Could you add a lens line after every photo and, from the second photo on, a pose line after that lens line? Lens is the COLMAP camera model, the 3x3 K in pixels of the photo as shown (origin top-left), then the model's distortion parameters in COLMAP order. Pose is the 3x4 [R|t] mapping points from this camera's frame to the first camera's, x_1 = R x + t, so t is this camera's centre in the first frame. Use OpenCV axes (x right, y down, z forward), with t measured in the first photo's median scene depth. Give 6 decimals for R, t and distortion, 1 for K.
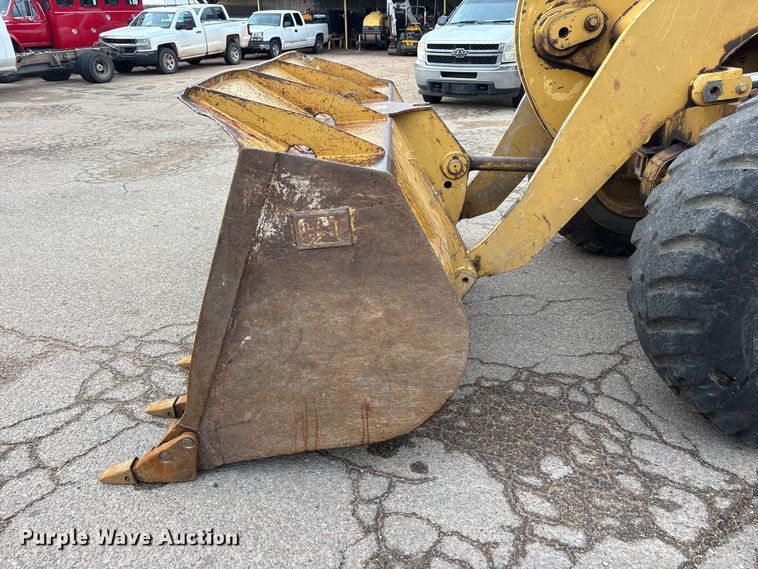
lens RADIAL K [[552.7, 0, 389.7], [0, 552.7, 280.6], [0, 0, 1]] dist [0.013568, -0.012544]
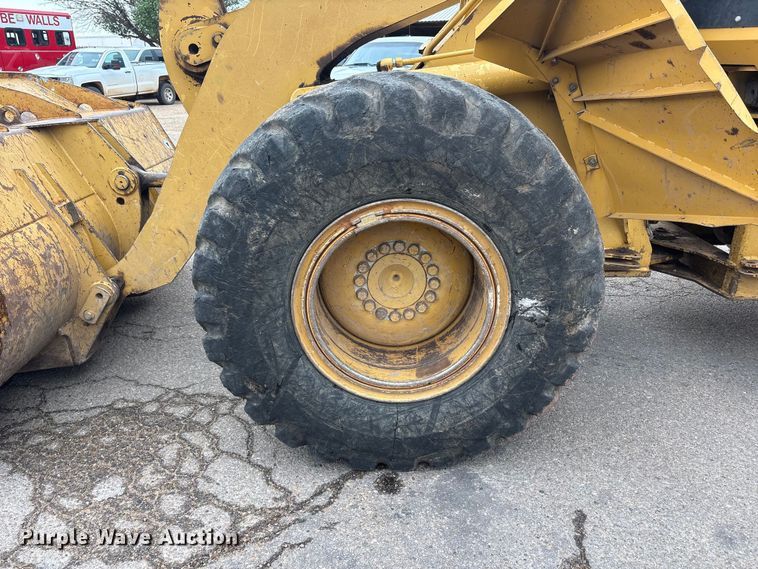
lens RADIAL K [[552.7, 0, 389.7], [0, 552.7, 280.6], [0, 0, 1]] dist [0.013568, -0.012544]
pose [[0.998749, 0.000796, 0.049990, 0.538576], [0.002971, 0.997160, -0.075251, 0.042311], [-0.049908, 0.075306, 0.995911, 0.010188]]
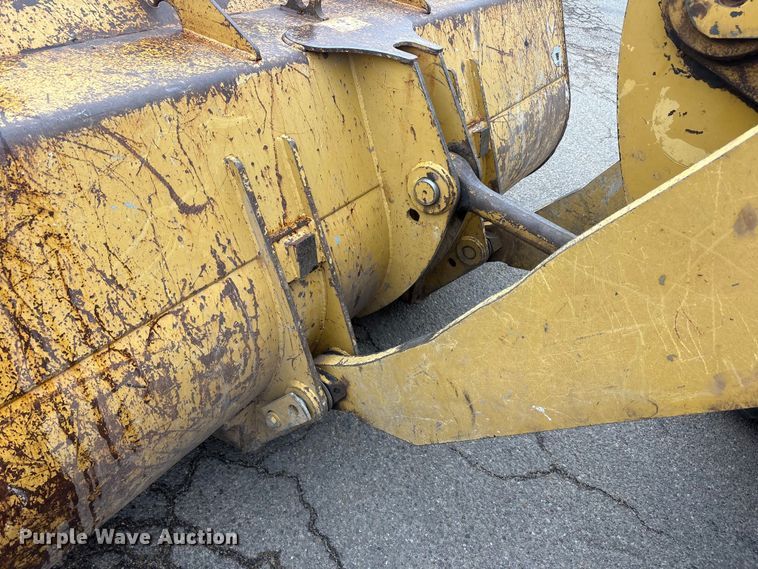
lens RADIAL K [[552.7, 0, 389.7], [0, 552.7, 280.6], [0, 0, 1]] dist [0.013568, -0.012544]
pose [[0.794945, 0.498788, -0.345360, 0.303952], [-0.409063, 0.861072, 0.302031, -0.272929], [0.448029, -0.098824, 0.888540, 0.521384]]
